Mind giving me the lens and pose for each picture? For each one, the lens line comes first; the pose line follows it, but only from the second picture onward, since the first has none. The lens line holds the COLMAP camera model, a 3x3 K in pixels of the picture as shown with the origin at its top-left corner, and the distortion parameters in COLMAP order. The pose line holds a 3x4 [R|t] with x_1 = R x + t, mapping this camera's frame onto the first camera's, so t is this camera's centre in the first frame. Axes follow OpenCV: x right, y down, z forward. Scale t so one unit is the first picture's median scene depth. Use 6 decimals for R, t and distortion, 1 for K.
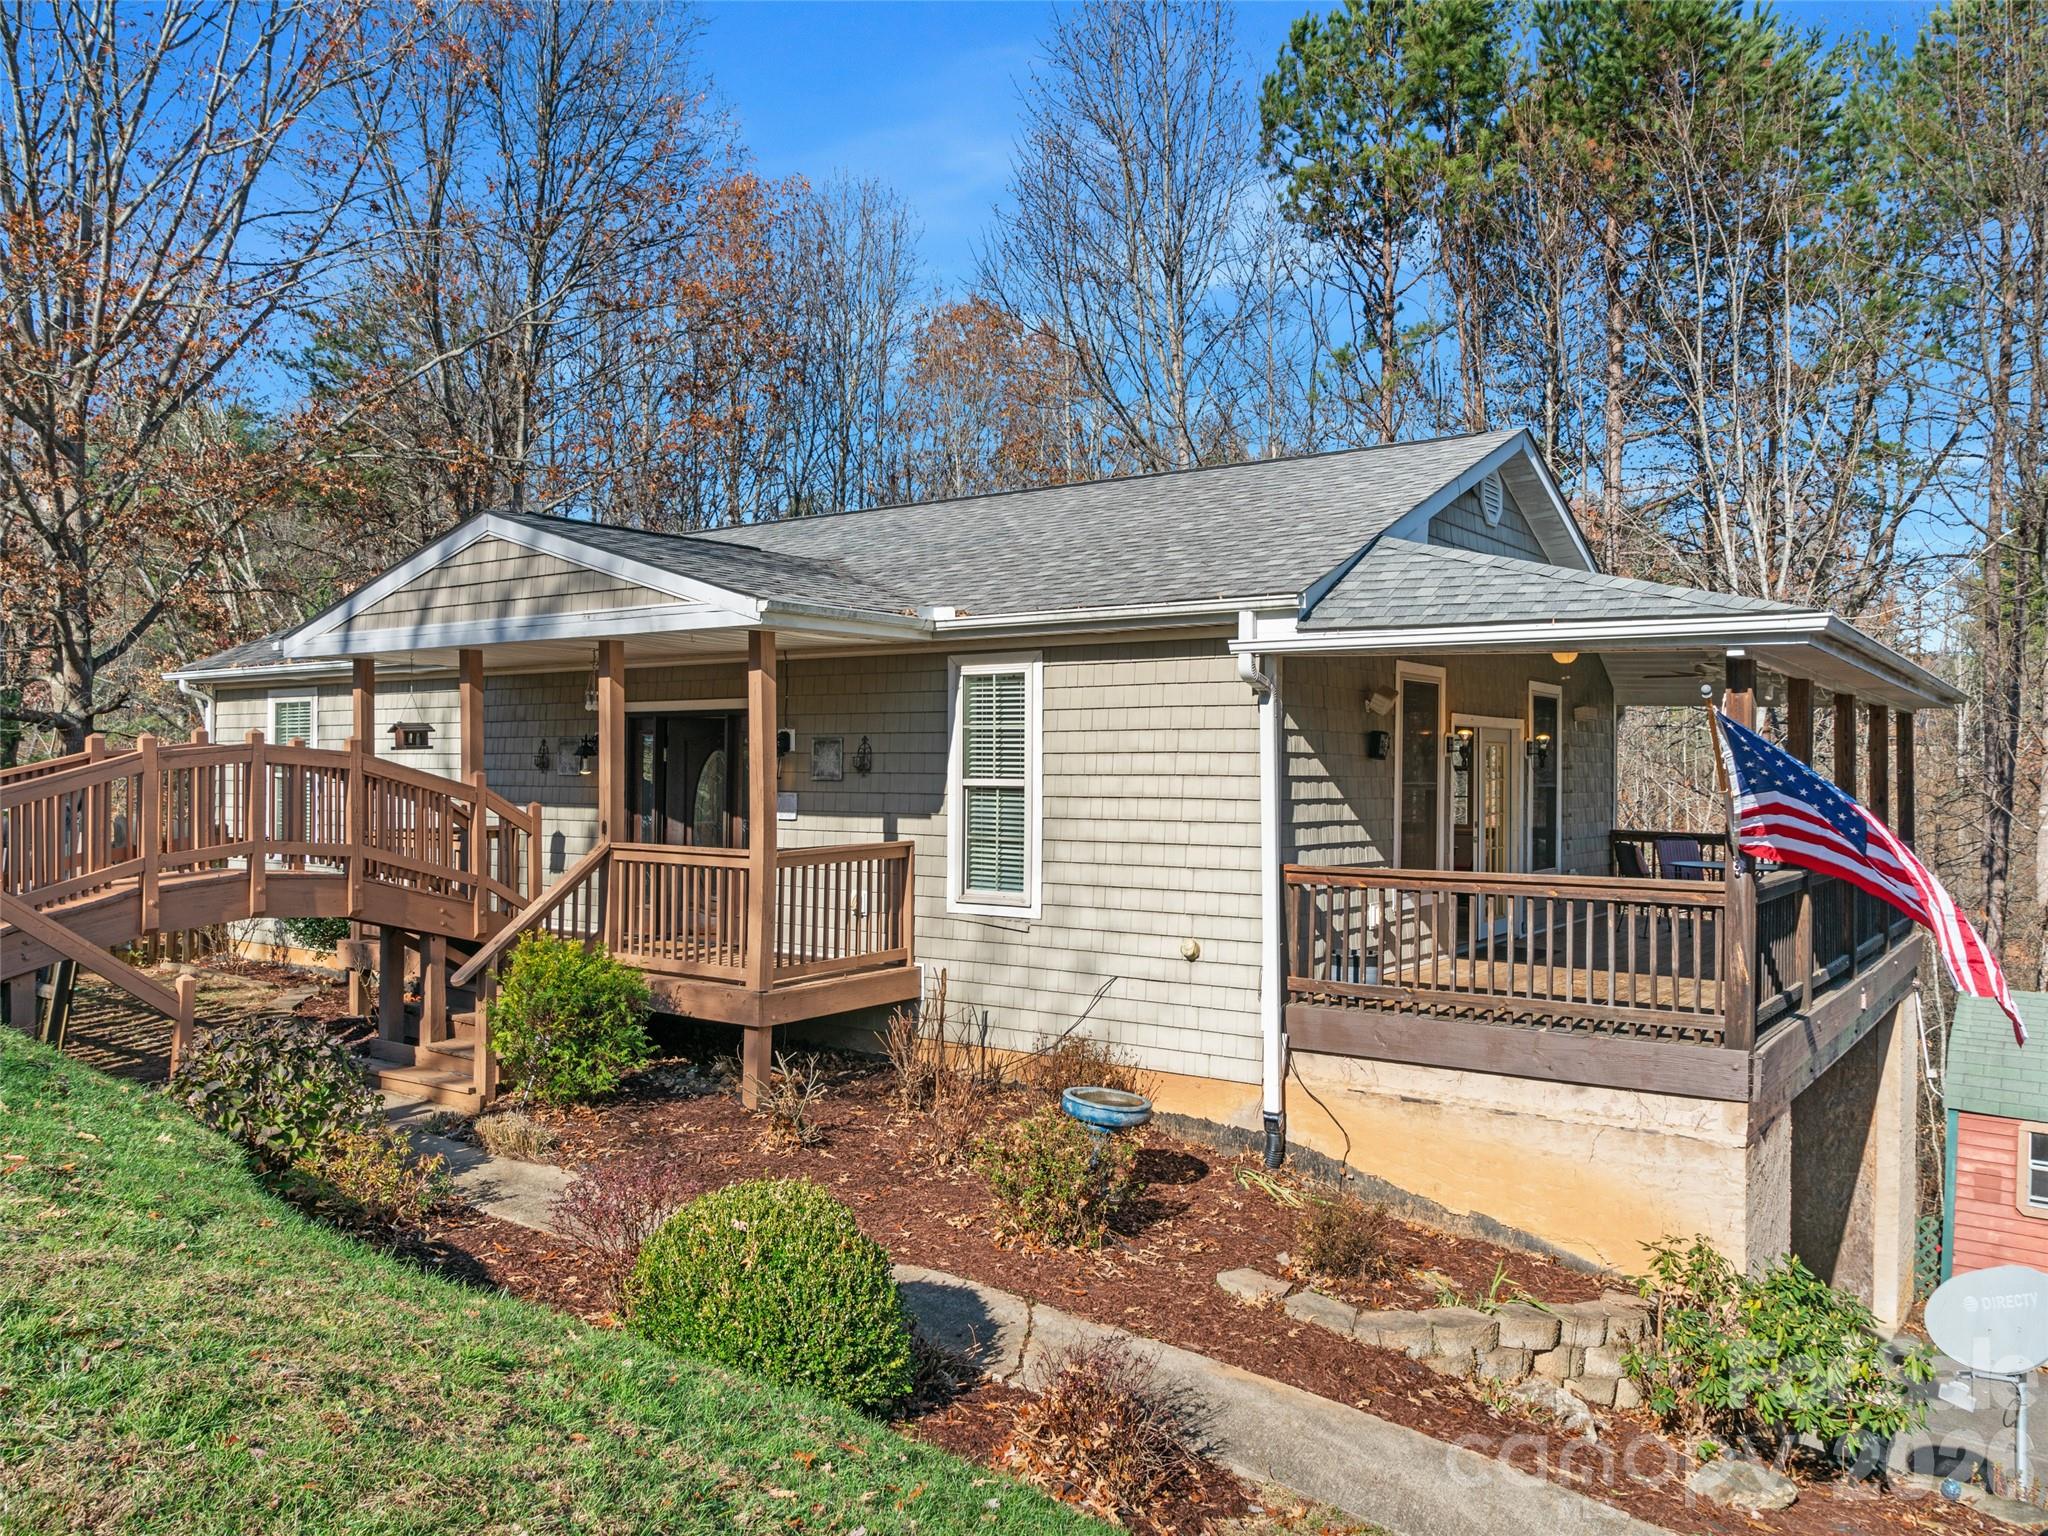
lens RADIAL K [[1530.8, 0, 1024.0], [0, 1530.8, 768.0], [0, 0, 1]] dist [-0.027694, 0.000775]
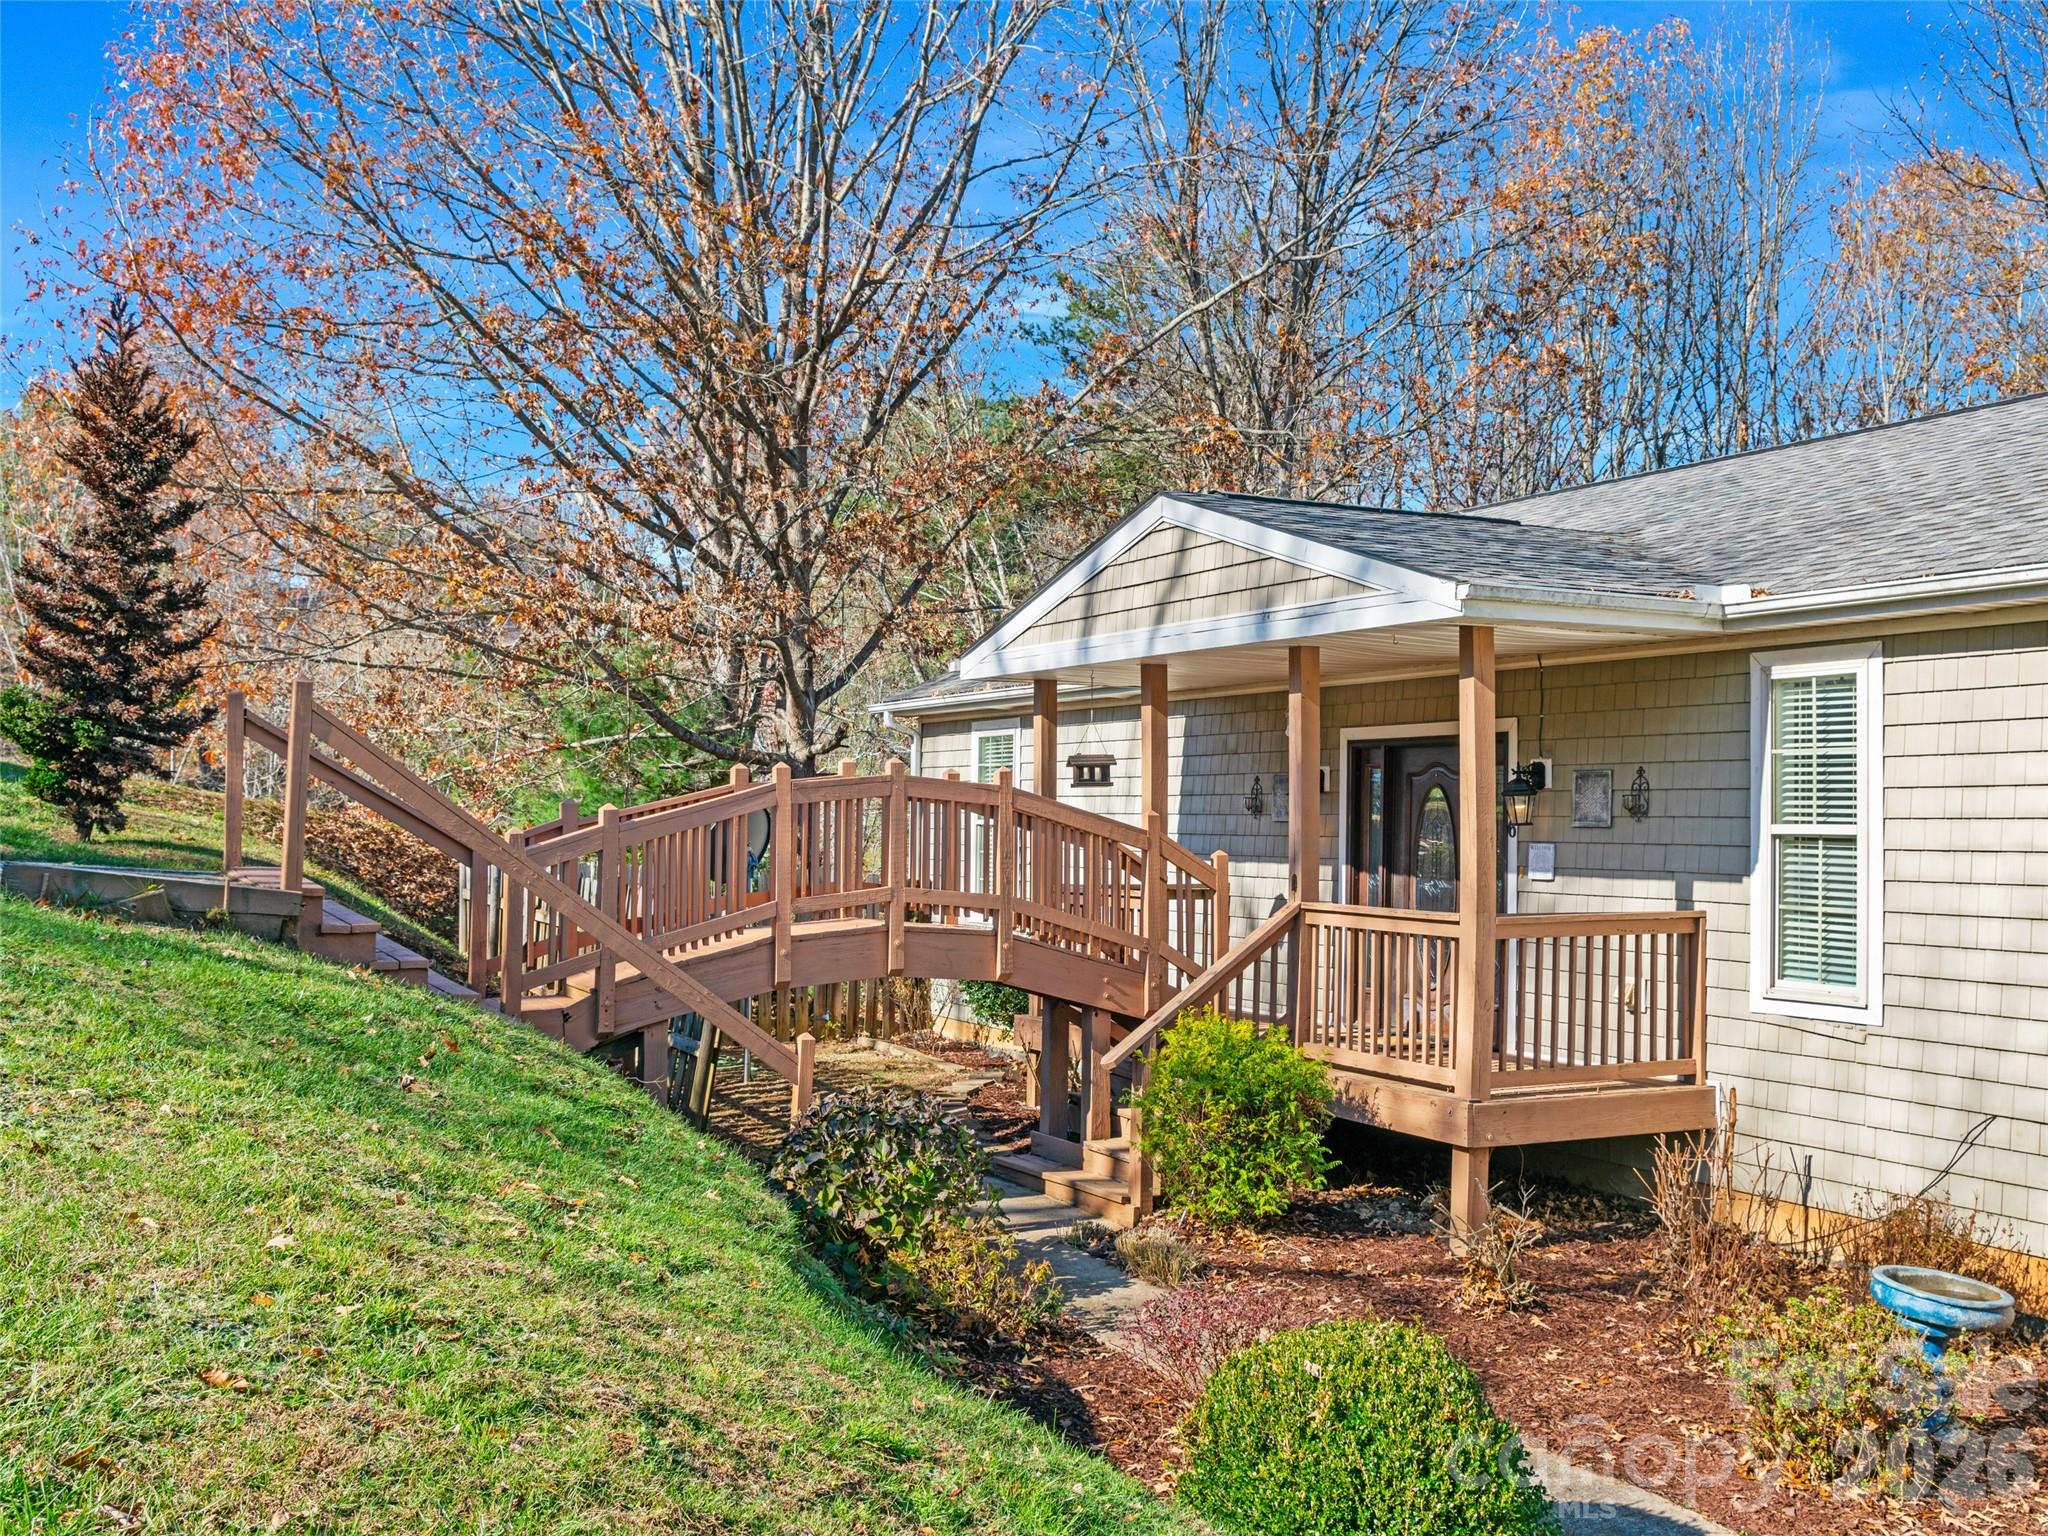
lens RADIAL K [[2038.7, 0, 1024.0], [0, 2038.7, 768.0], [0, 0, 1]] dist [0.001581, 0.004159]
pose [[0.892870, -0.003186, -0.450304, 0.080844], [-0.010466, 0.999558, -0.027825, 0.011196], [0.450193, 0.029557, 0.892442, -0.006620]]
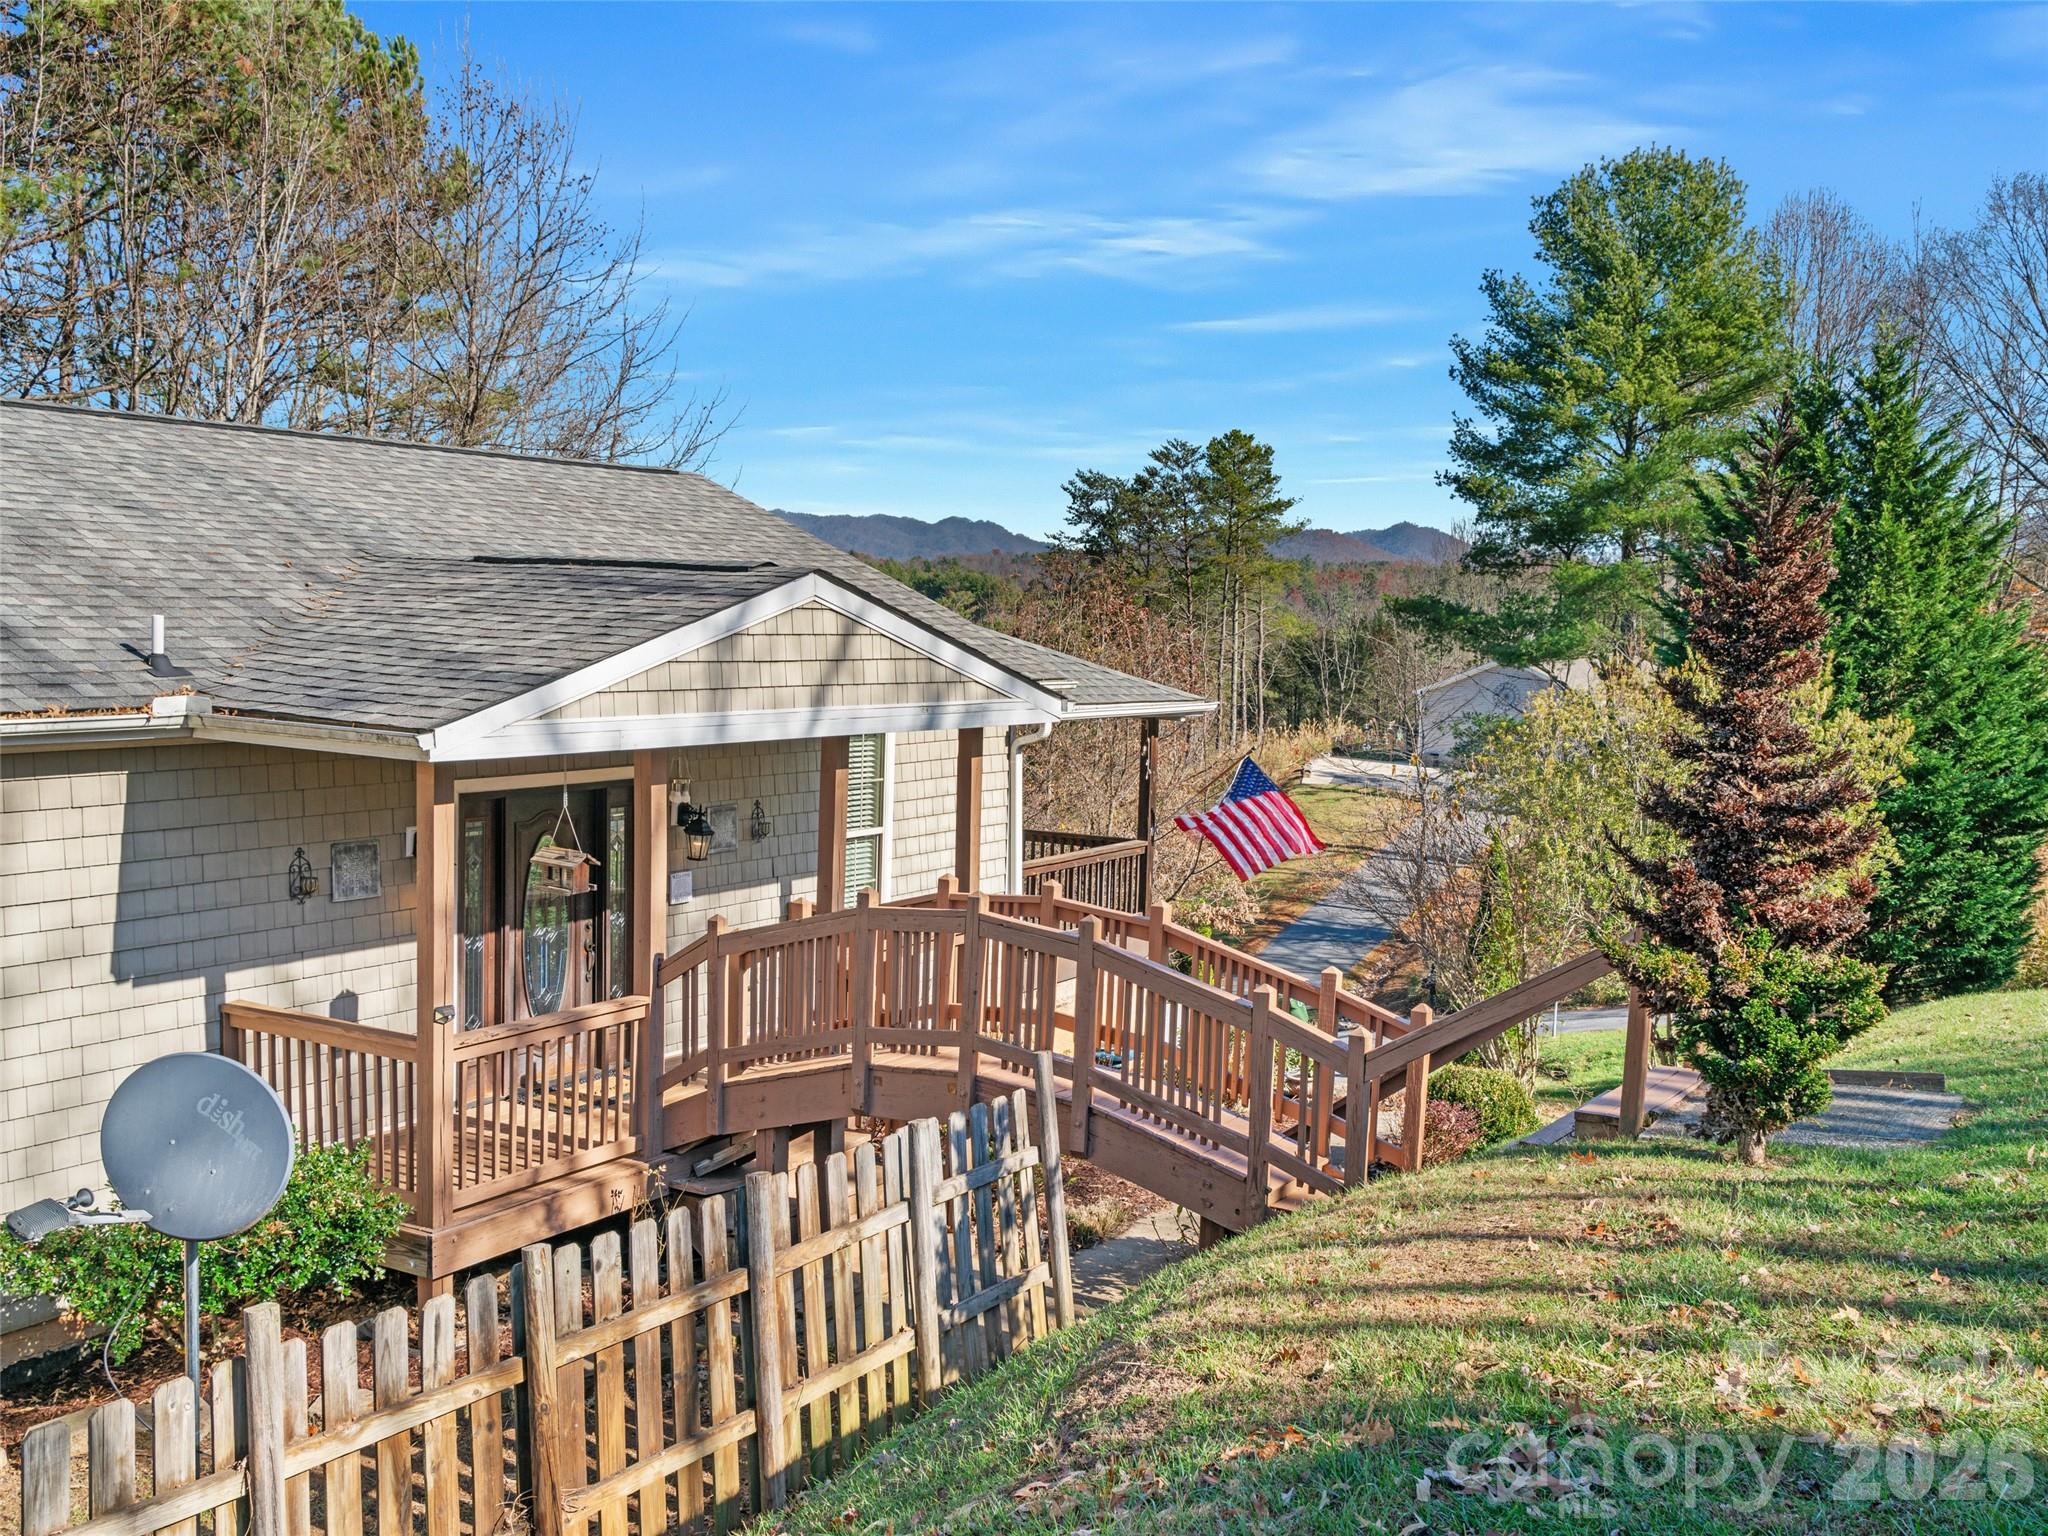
lens RADIAL K [[2038.7, 0, 1024.0], [0, 2038.7, 768.0], [0, 0, 1]] dist [0.001581, 0.004159]
pose [[-0.077574, -0.094429, 0.992505, -1.568984], [-0.034598, 0.995160, 0.091978, -0.186121], [-0.996386, -0.027203, -0.080465, 1.084994]]
